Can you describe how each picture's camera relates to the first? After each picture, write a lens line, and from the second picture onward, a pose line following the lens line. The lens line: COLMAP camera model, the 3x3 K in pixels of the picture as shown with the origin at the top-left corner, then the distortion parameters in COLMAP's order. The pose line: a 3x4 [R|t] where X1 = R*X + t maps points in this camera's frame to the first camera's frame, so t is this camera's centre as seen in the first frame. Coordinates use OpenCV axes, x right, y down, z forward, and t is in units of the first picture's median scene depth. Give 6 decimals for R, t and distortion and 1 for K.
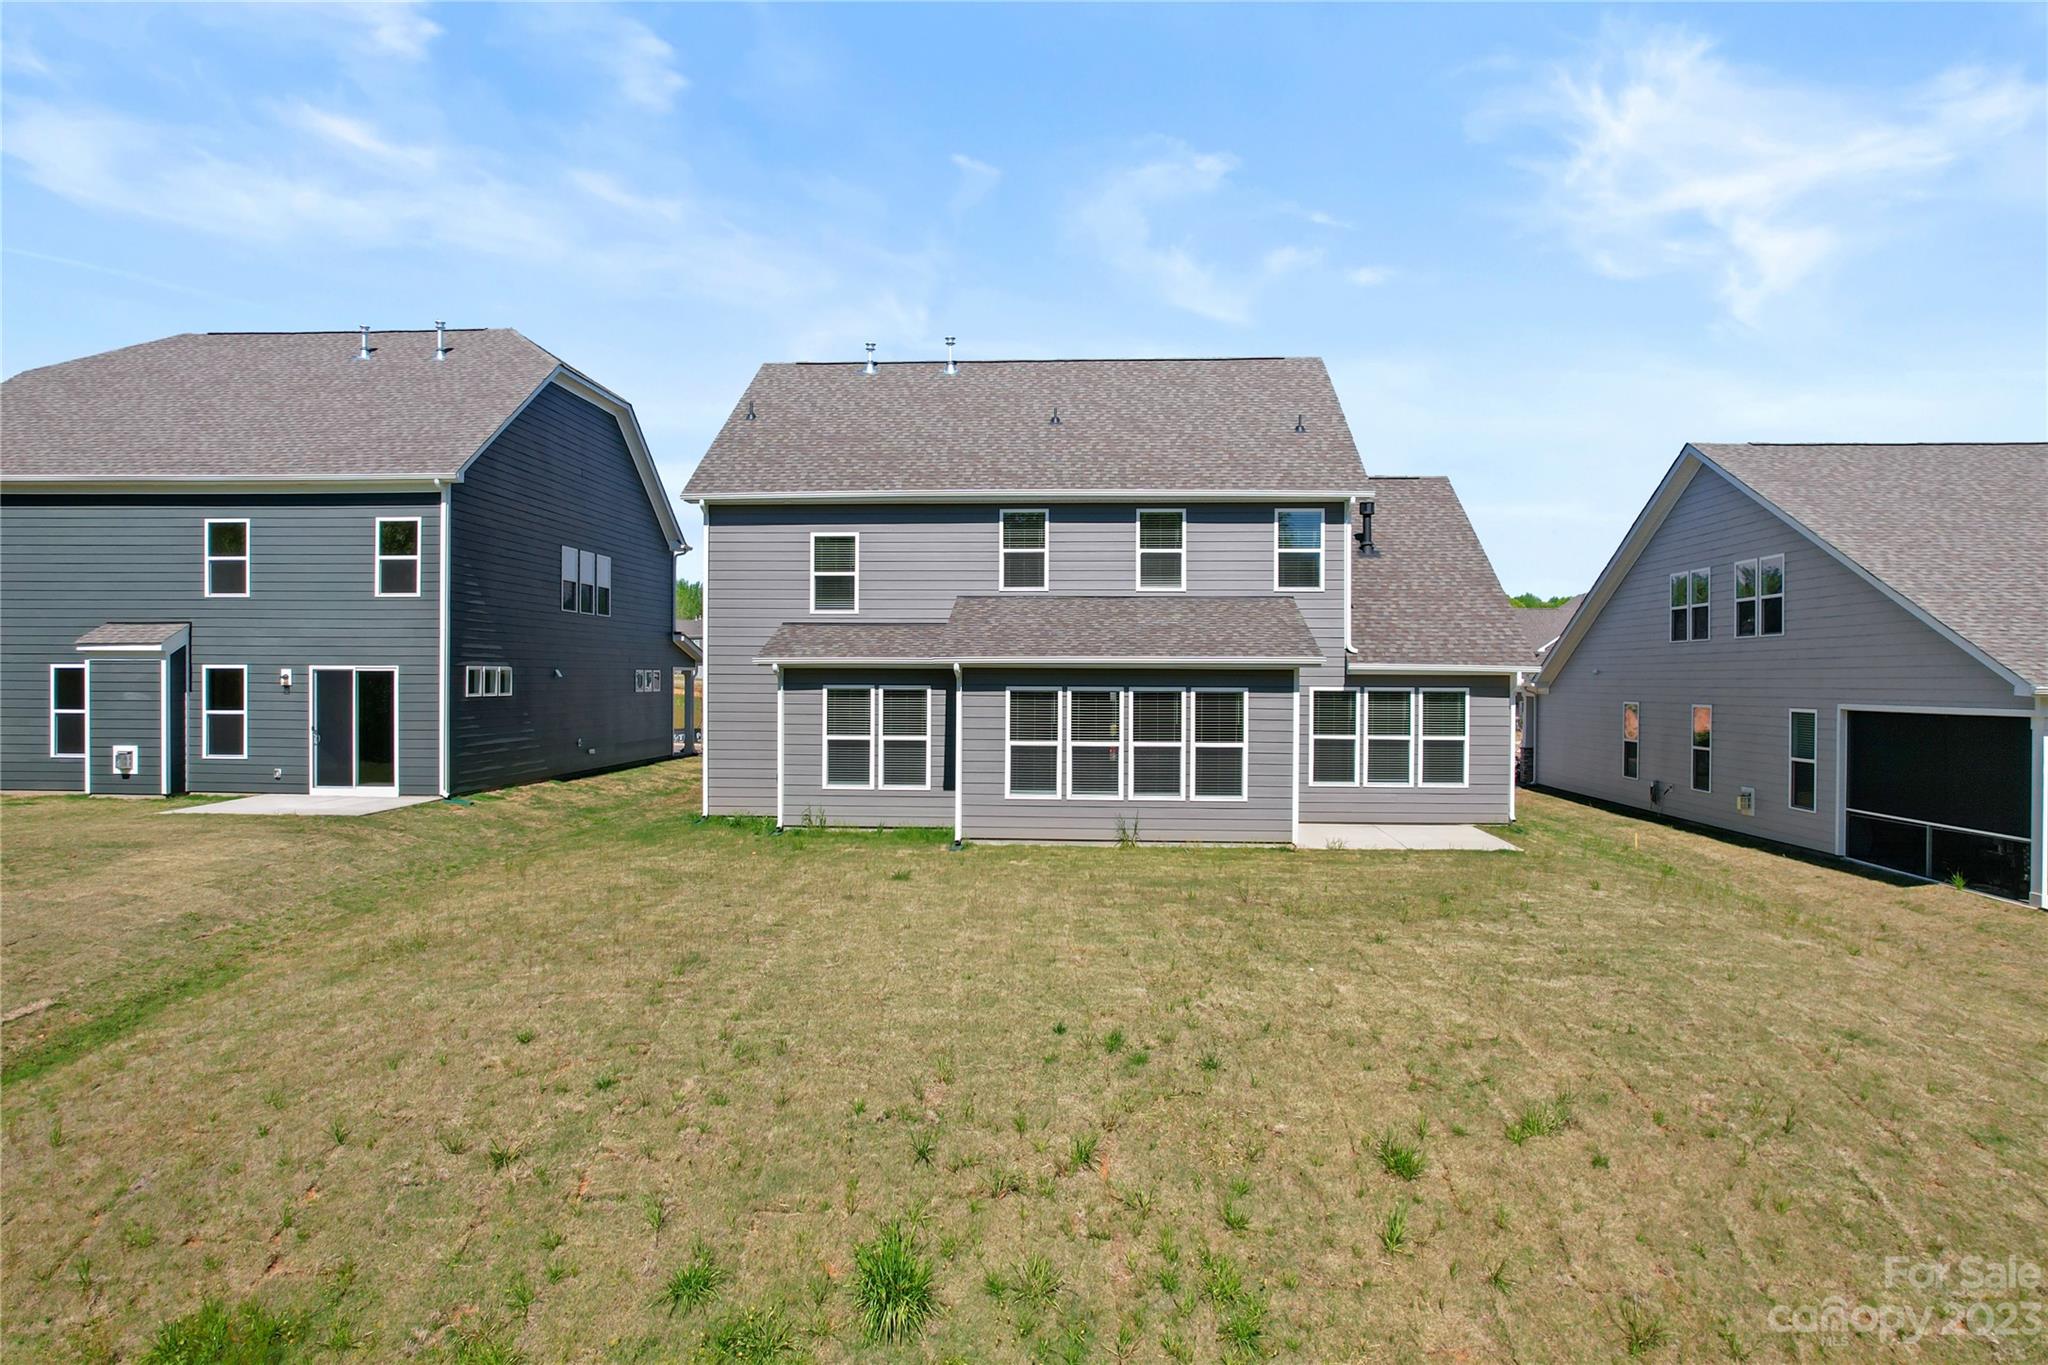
lens RADIAL K [[1290.1, 0, 1031.6], [0, 1290.1, 682.1], [0, 0, 1]] dist [-0.039529, 0.022845]
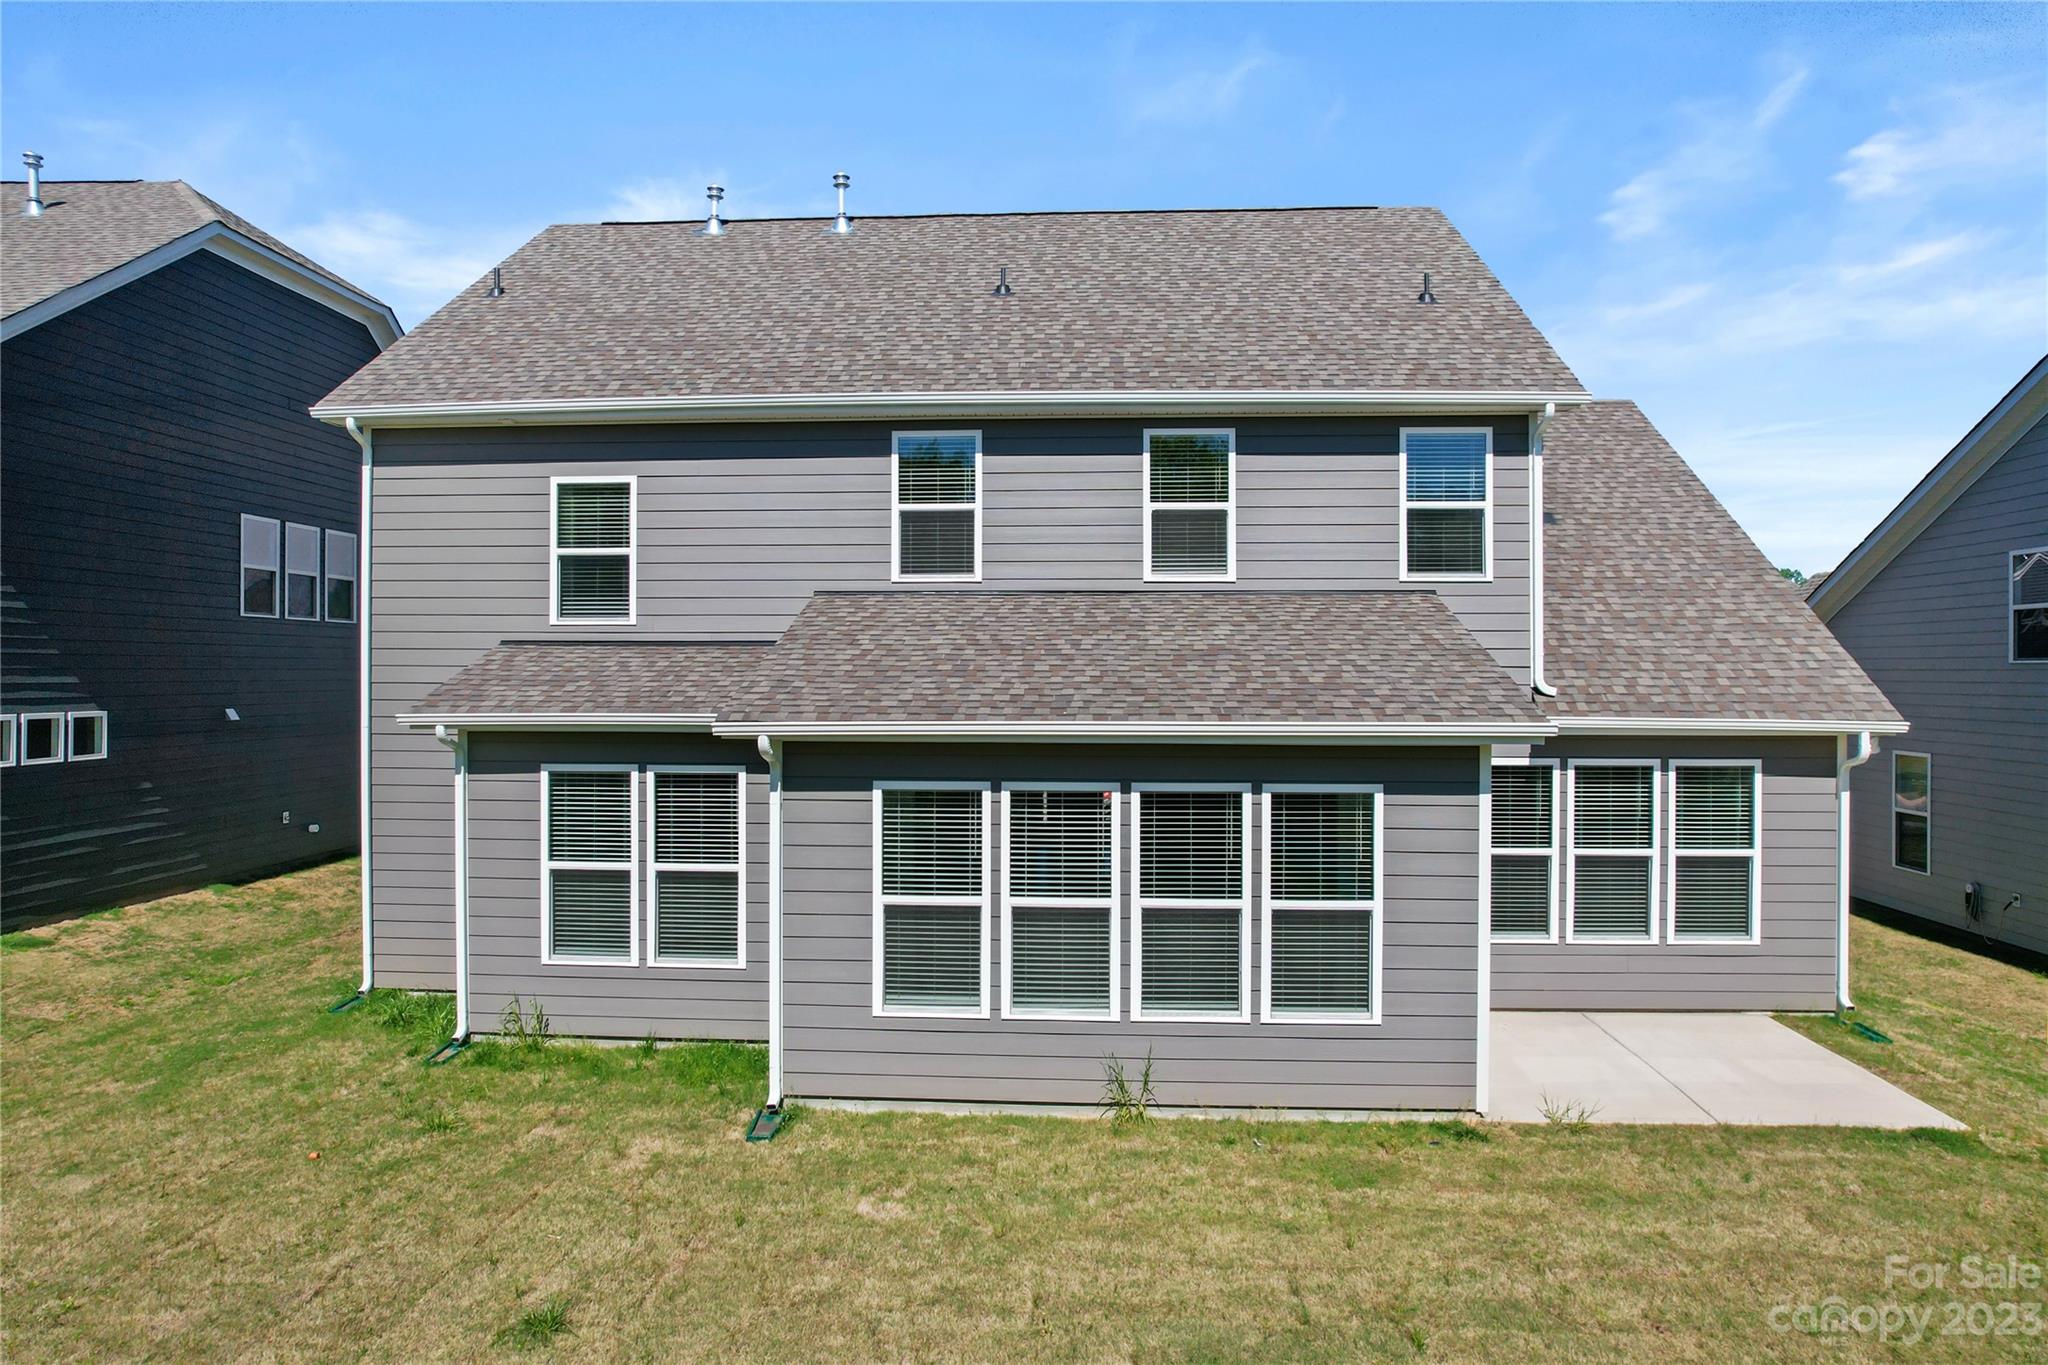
lens RADIAL K [[1290.1, 0, 1033.5], [0, 1290.1, 673.3], [0, 0, 1]] dist [-0.039529, 0.022845]
pose [[0.999994, -0.003083, 0.001695, 0.034083], [0.003085, 0.999994, -0.001657, -0.031300], [-0.001690, 0.001662, 0.999997, 0.461983]]
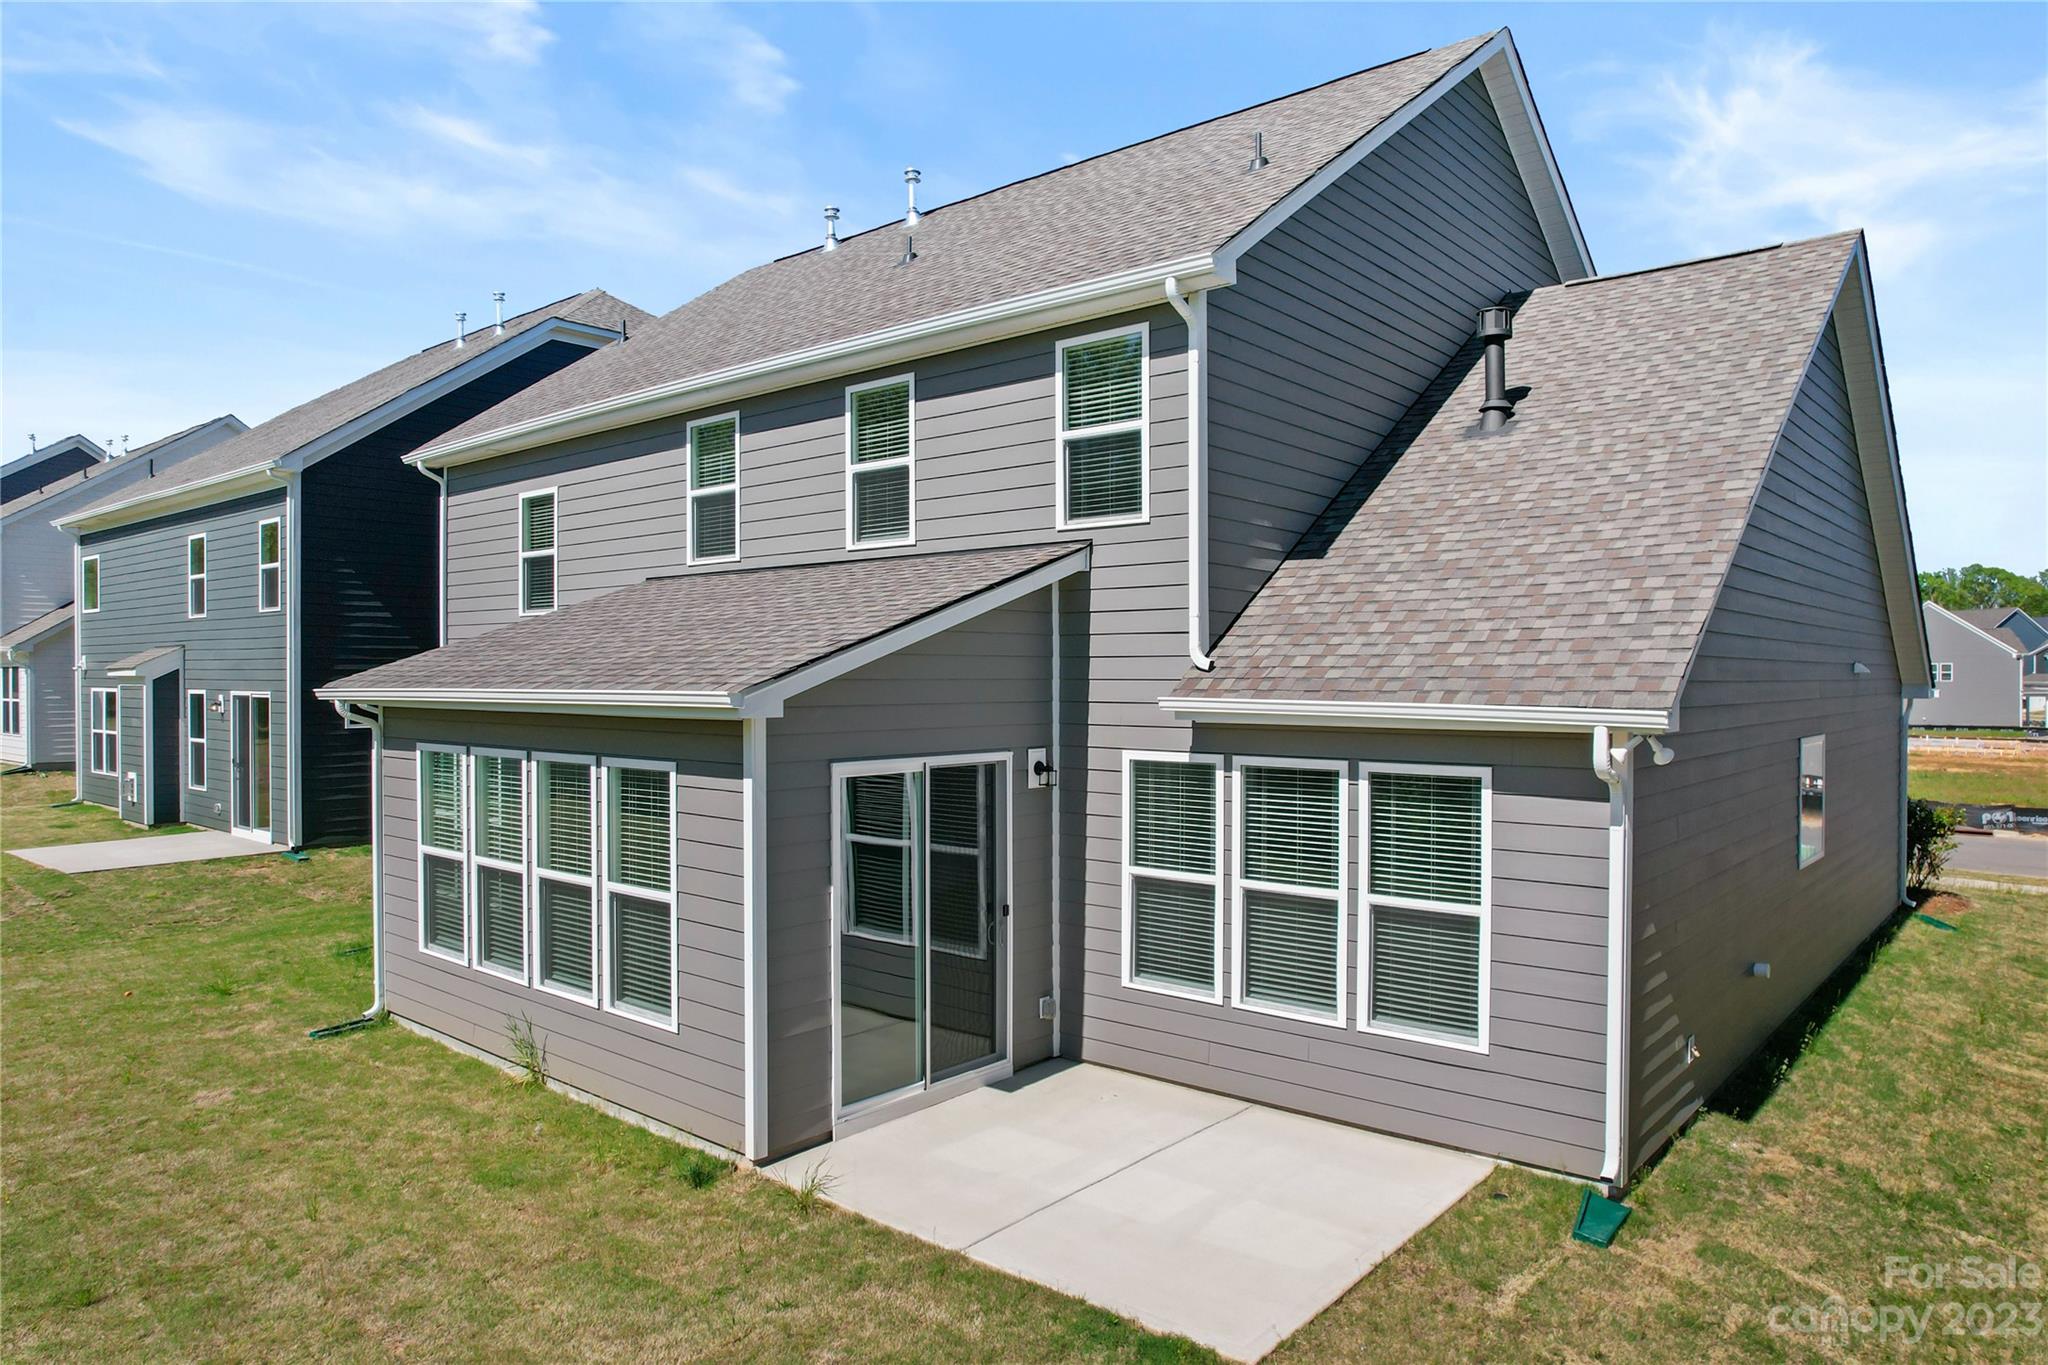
lens RADIAL K [[1290.1, 0, 1037.9], [0, 1290.1, 695.8], [0, 0, 1]] dist [-0.039529, 0.022845]
pose [[0.800100, 0.004448, -0.599851, 0.447488], [0.001341, 0.999957, 0.009203, -0.018103], [0.599866, -0.008168, 0.800059, 0.644448]]
